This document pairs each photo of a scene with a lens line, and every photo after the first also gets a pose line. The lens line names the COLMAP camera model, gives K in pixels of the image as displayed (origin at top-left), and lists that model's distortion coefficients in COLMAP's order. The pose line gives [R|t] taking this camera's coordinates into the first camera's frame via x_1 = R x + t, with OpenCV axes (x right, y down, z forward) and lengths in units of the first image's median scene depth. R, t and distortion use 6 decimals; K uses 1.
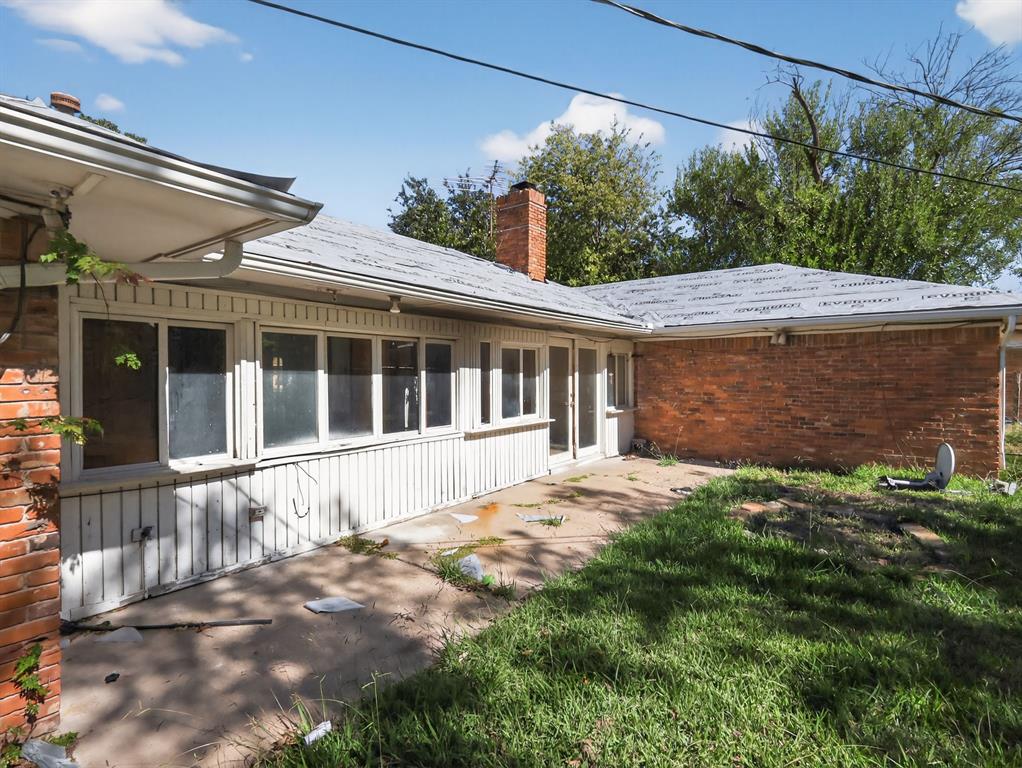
lens RADIAL K [[503.1, 0, 510.7], [0, 503.1, 384.0], [0, 0, 1]] dist [0.004254, -0.000322]
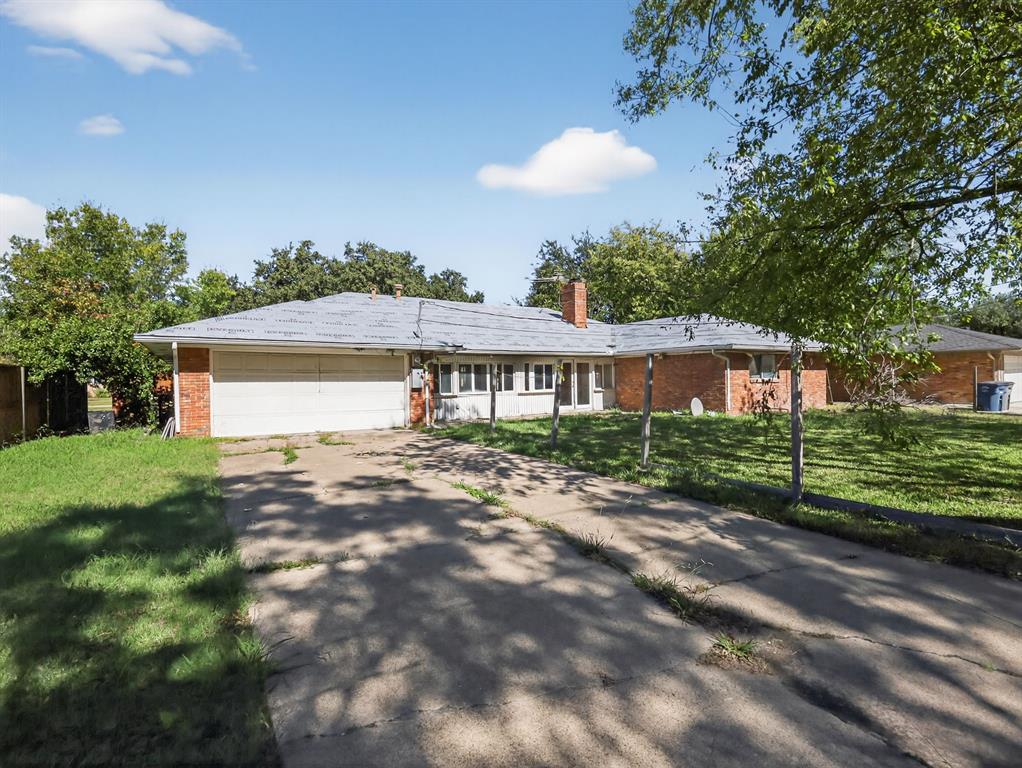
lens RADIAL K [[503.1, 0, 511.9], [0, 503.1, 384.0], [0, 0, 1]] dist [0.004254, -0.000322]
pose [[0.943316, -0.006105, -0.331839, 0.714538], [0.004202, 0.999970, -0.006453, 0.048964], [0.331869, 0.004693, 0.943314, -1.525538]]
